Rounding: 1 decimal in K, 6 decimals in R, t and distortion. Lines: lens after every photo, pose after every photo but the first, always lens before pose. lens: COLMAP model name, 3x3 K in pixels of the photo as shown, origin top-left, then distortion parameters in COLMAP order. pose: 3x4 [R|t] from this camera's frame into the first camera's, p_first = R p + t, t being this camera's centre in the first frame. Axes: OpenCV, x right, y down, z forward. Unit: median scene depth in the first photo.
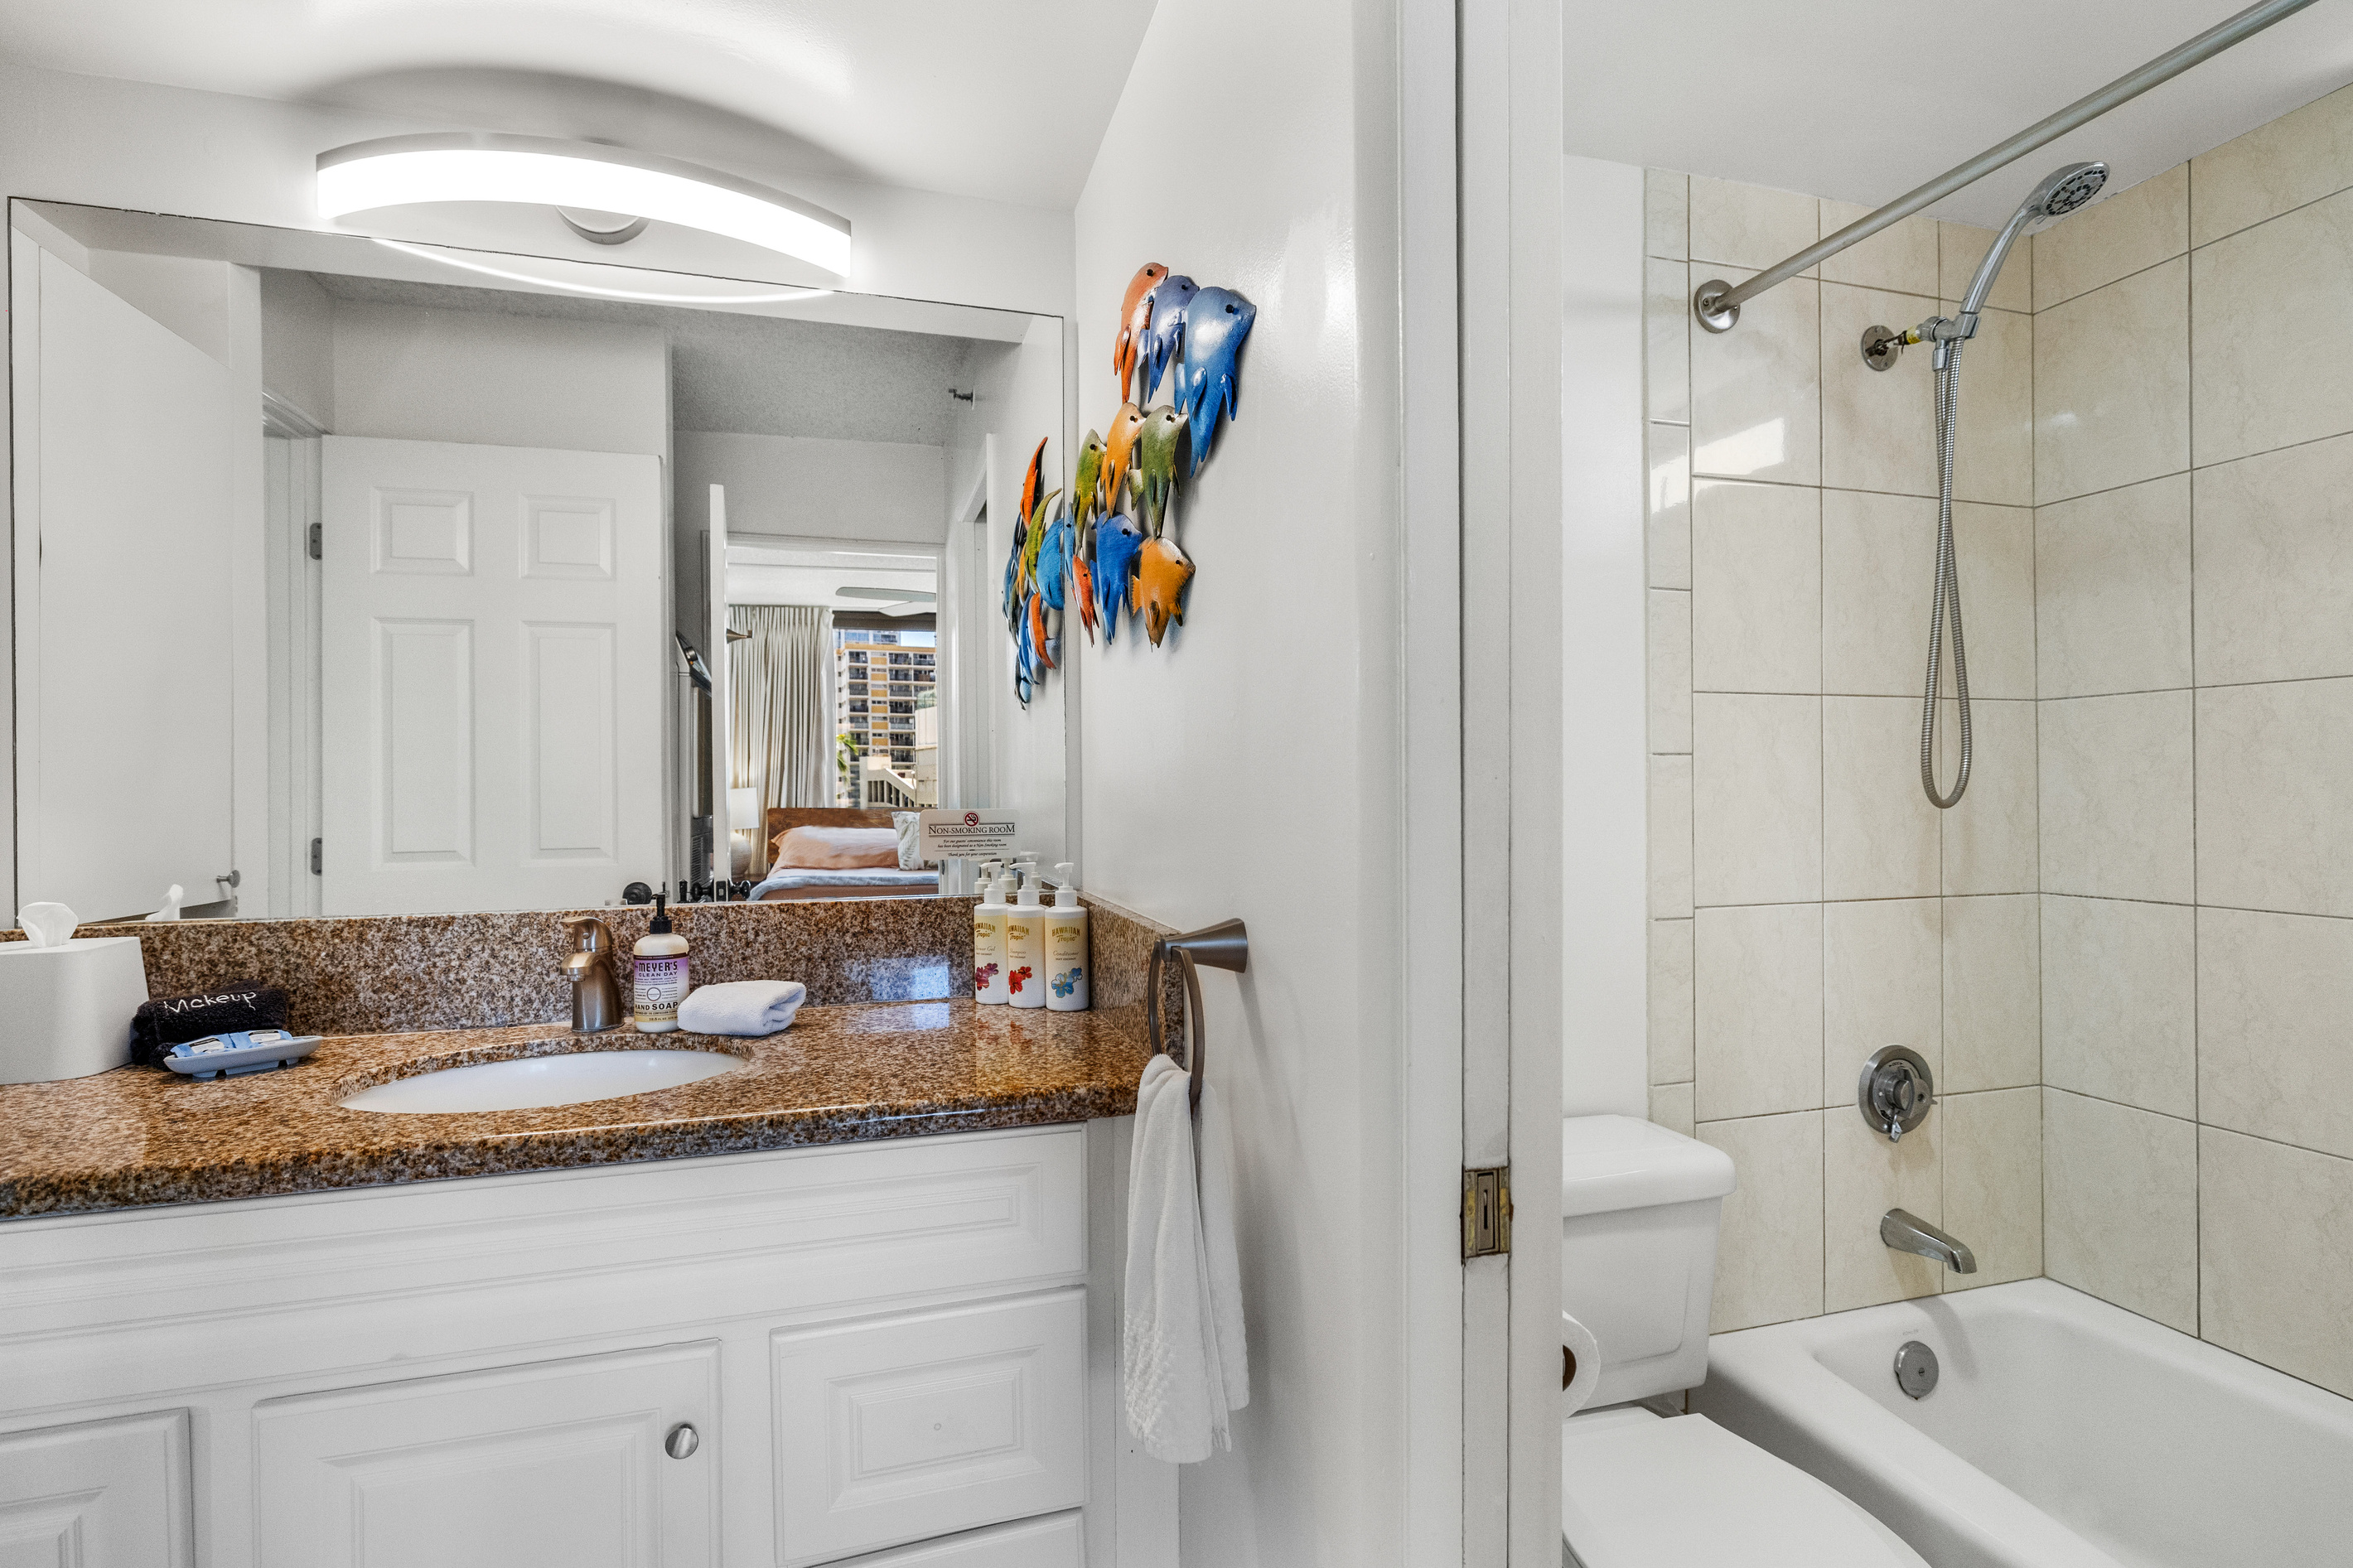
lens RADIAL K [[1142.4, 0, 1204.7], [0, 1142.4, 783.0], [0, 0, 1]] dist [-0.037061, 0.027243]
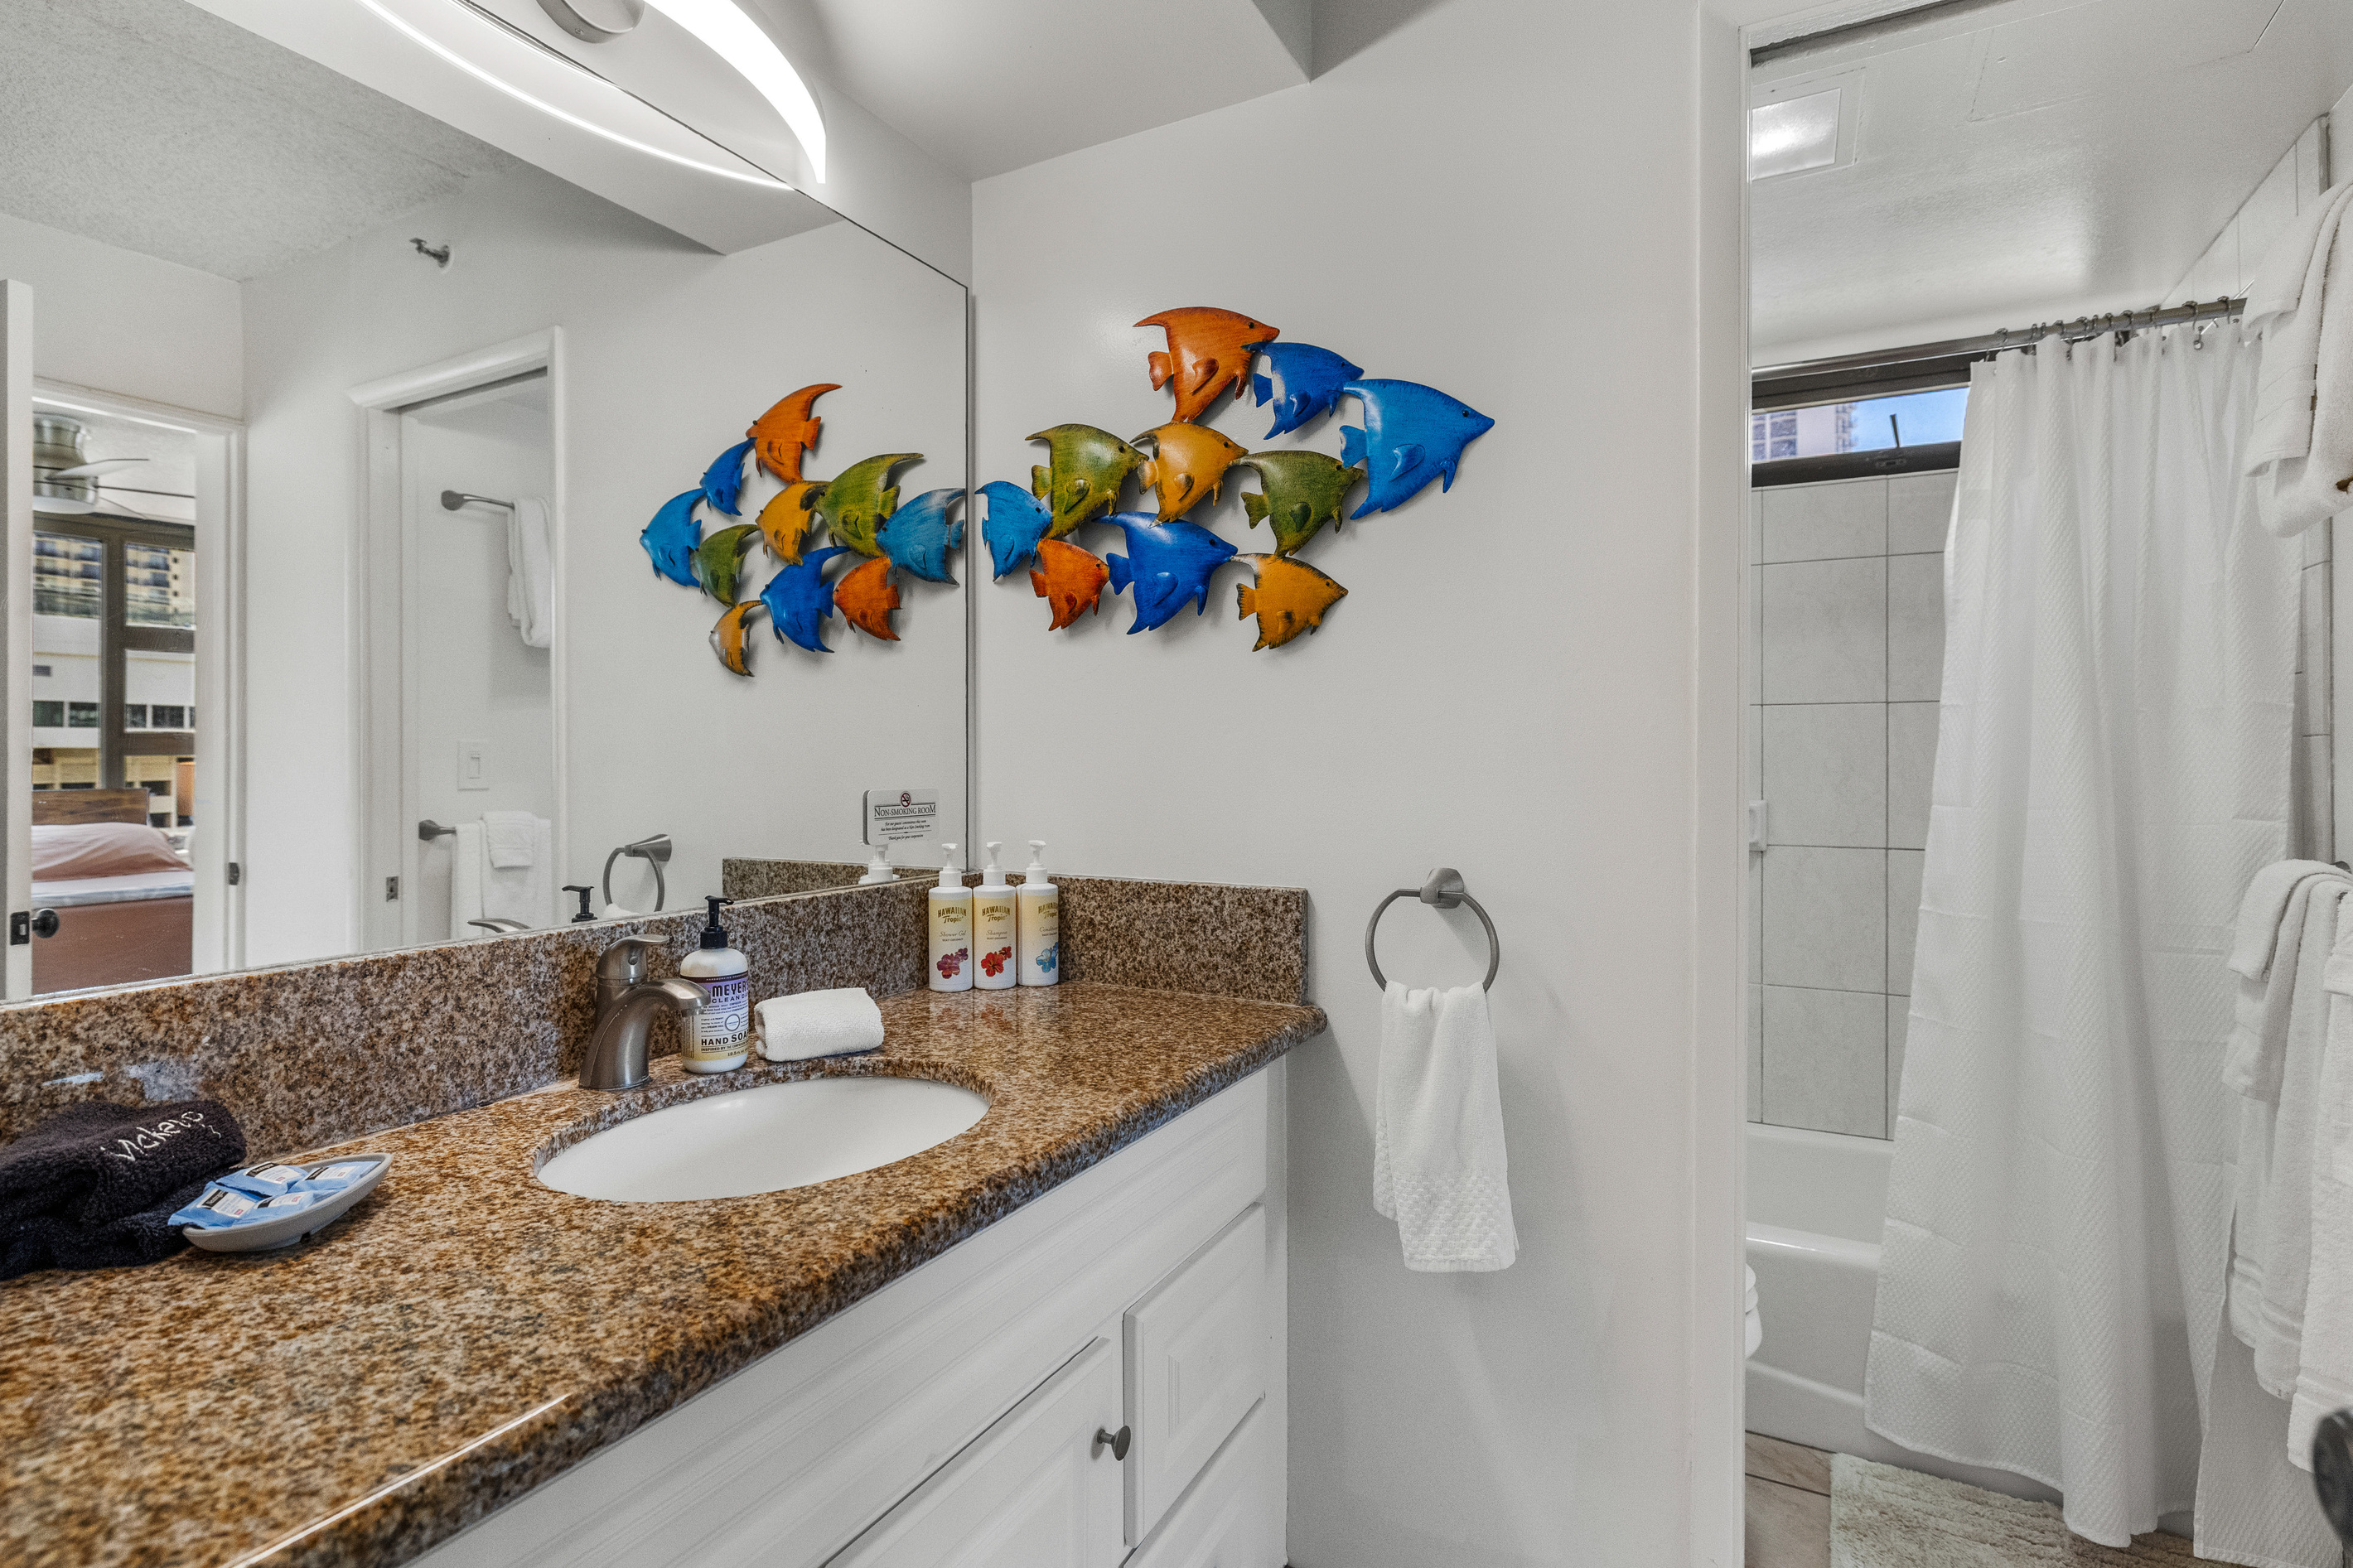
lens RADIAL K [[1142.4, 0, 1204.7], [0, 1142.4, 783.0], [0, 0, 1]] dist [-0.037061, 0.027243]
pose [[0.709249, -0.007064, 0.704923, -0.797391], [-0.004512, 0.999884, 0.014560, 0.003981], [-0.704944, -0.013508, 0.709134, 0.194788]]
